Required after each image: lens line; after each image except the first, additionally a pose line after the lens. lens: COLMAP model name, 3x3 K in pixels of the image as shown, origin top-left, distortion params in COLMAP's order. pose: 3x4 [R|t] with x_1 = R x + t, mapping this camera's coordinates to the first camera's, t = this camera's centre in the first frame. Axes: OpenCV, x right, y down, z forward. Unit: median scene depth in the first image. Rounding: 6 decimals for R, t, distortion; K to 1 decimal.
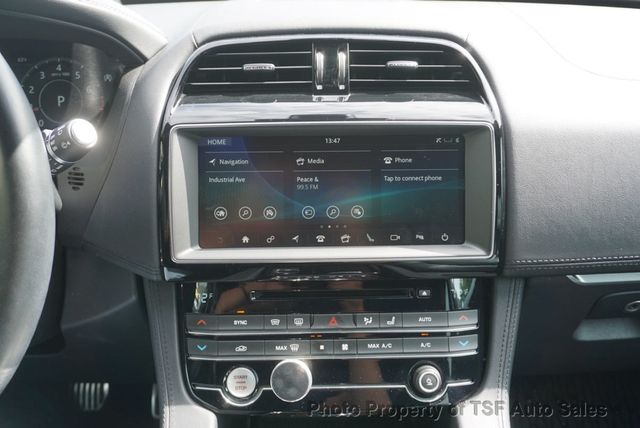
lens RADIAL K [[590.0, 0, 317.2], [0, 590.0, 205.8], [0, 0, 1]] dist [-0.010185, 0.000000]
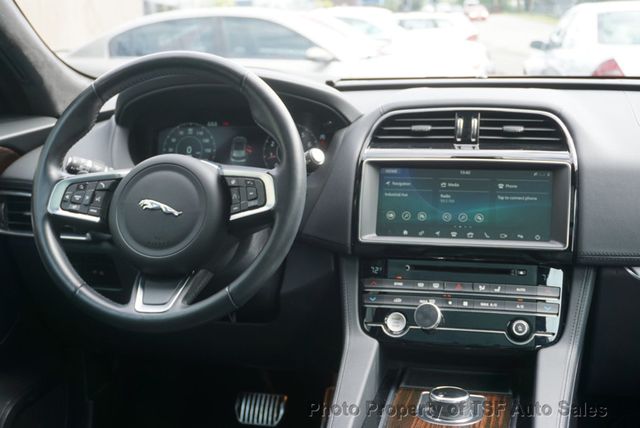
lens RADIAL K [[880.5, 0, 319.2], [0, 880.5, 214.1], [0, 0, 1]] dist [-0.049728, 0.000000]
pose [[0.967370, 0.034017, -0.251075, 0.238937], [-0.084238, 0.977755, -0.192090, 0.472564], [0.238956, 0.206972, 0.948716, -1.262161]]
